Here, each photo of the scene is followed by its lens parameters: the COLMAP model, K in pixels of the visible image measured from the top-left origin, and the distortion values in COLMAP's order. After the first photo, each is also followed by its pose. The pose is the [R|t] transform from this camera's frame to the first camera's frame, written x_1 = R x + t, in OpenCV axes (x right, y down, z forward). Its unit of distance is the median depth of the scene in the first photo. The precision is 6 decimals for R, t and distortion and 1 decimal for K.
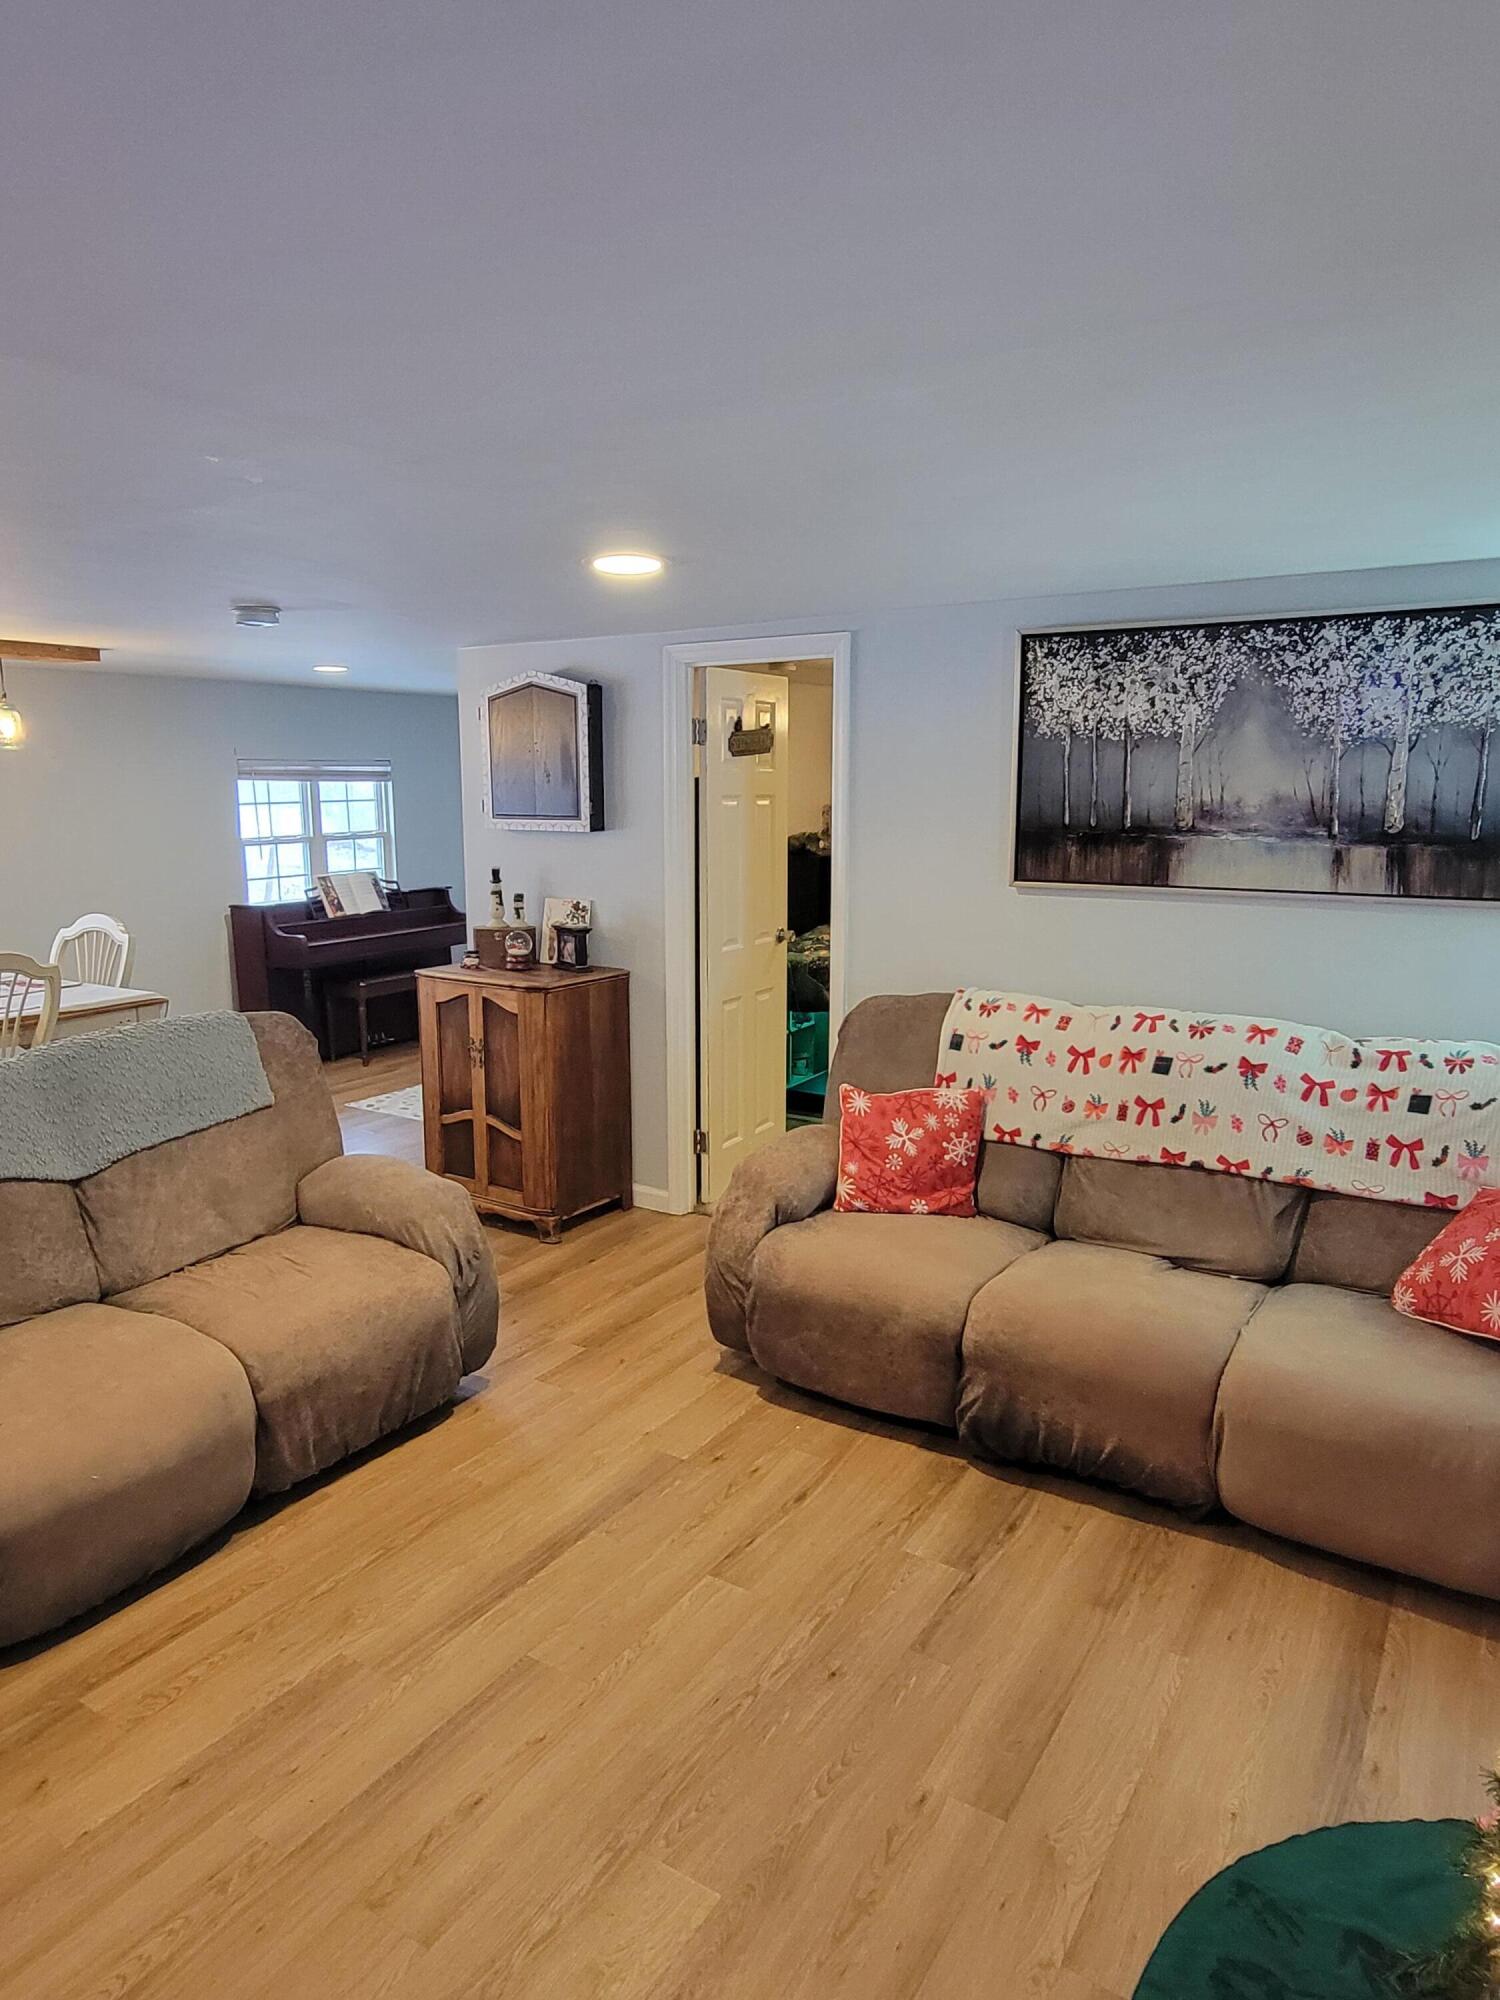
lens RADIAL K [[1250.0, 0, 737.1], [0, 1250.0, 1001.8], [0, 0, 1]] dist [-0.002982, 0.002324]
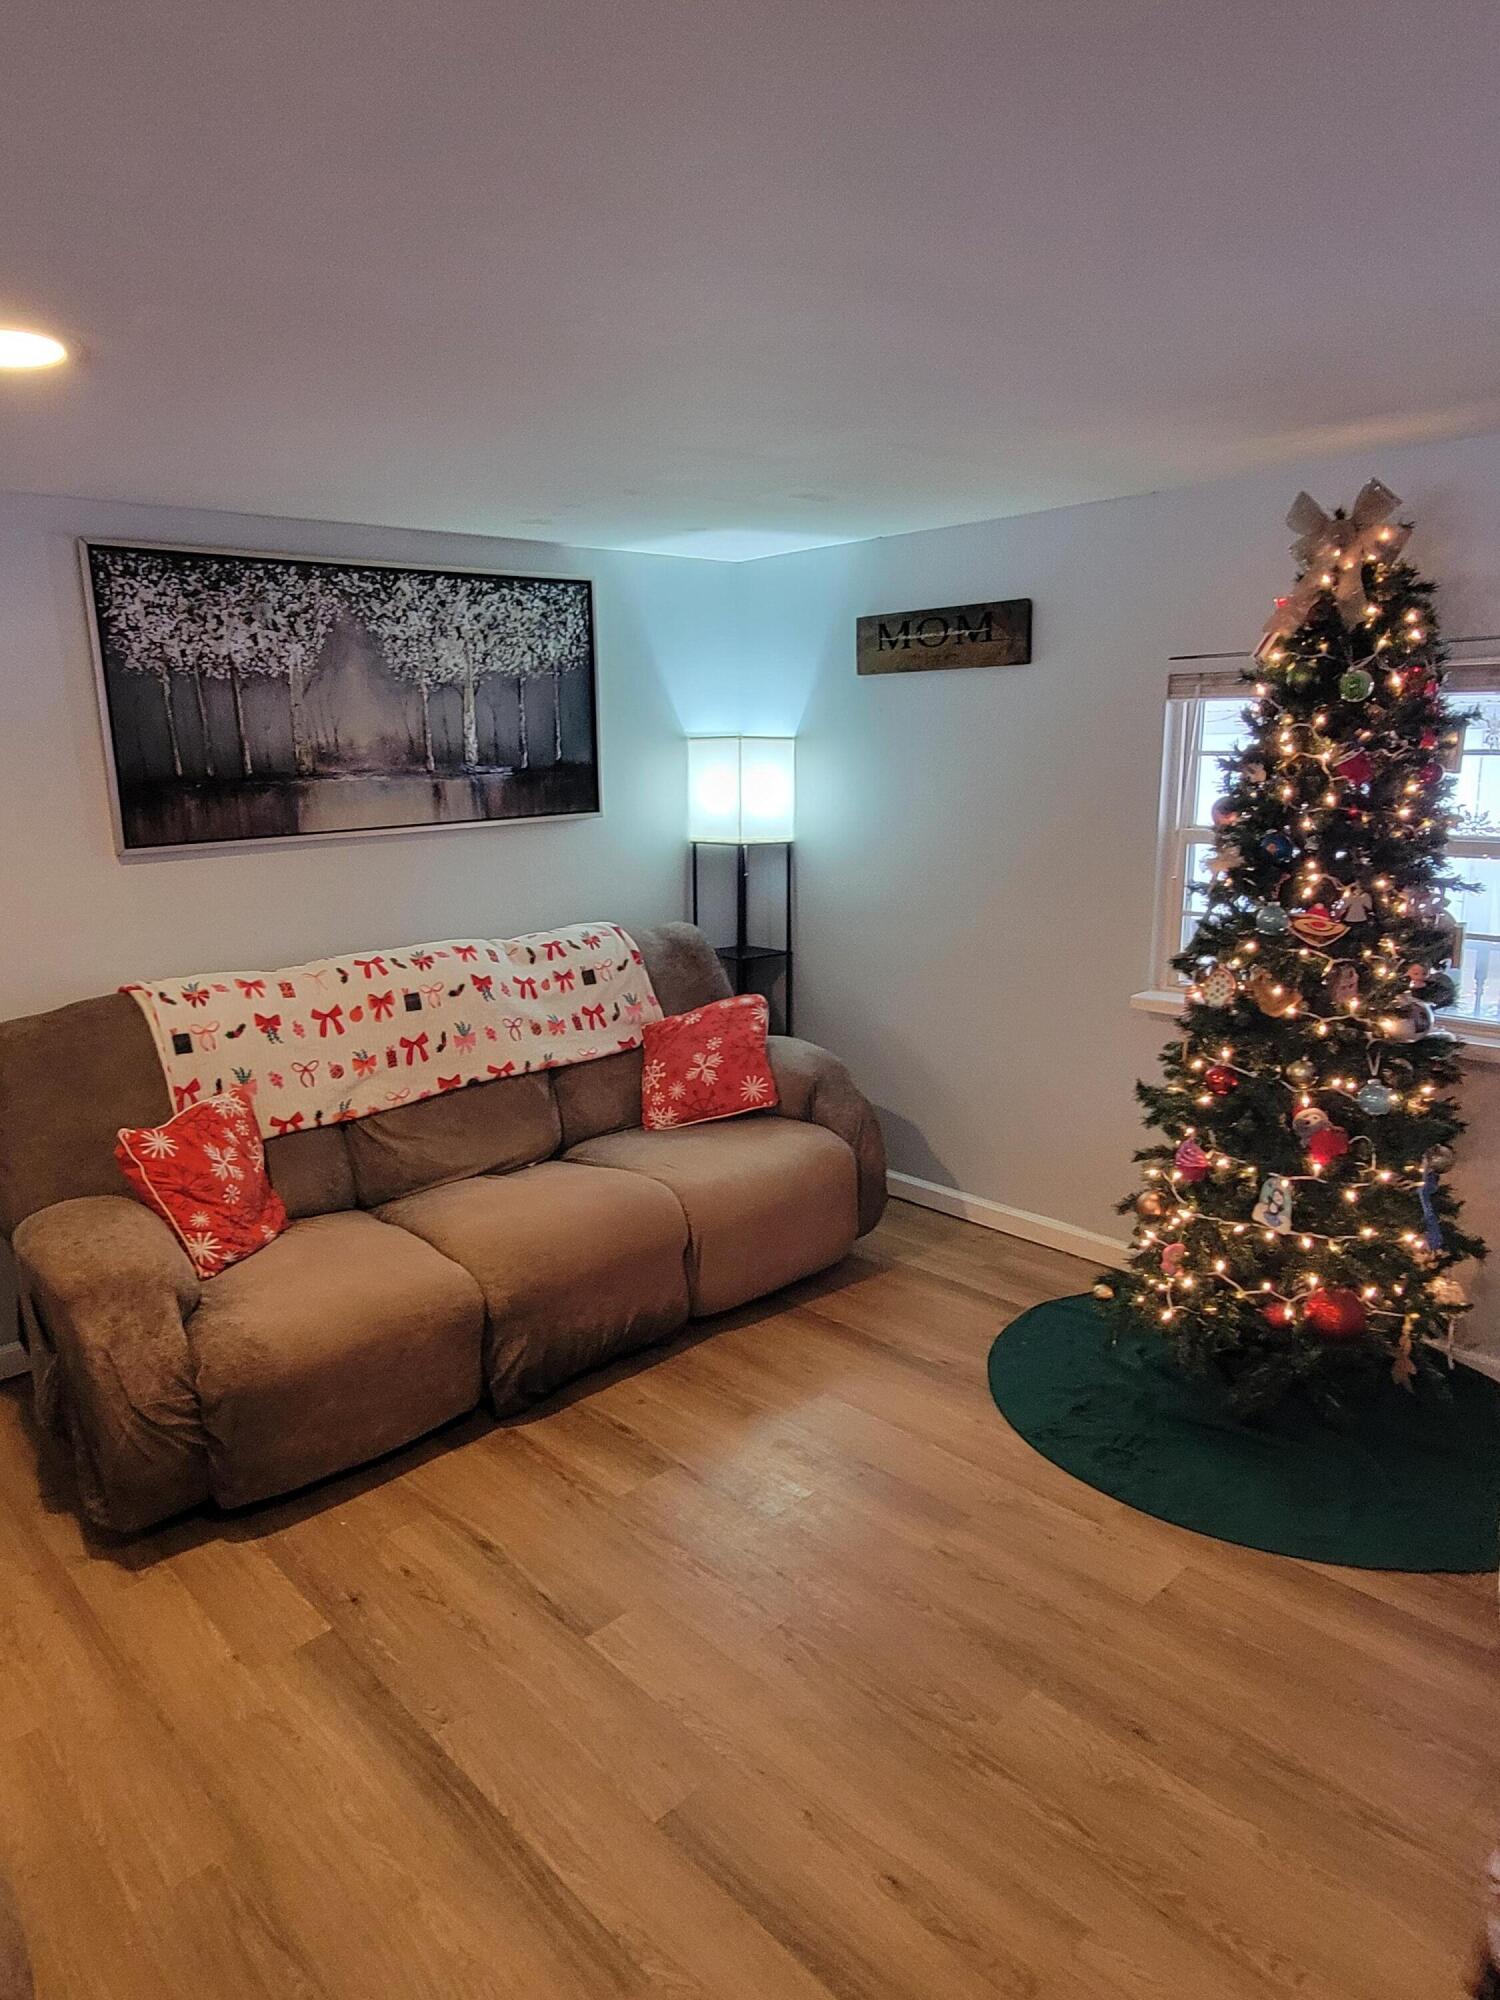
lens RADIAL K [[1250.0, 0, 735.6], [0, 1250.0, 998.5], [0, 0, 1]] dist [-0.002982, 0.002324]
pose [[0.256708, -0.204627, 0.944579, -0.543678], [0.194844, 0.968220, 0.156796, -0.059125], [-0.946645, 0.143795, 0.288420, 0.454012]]
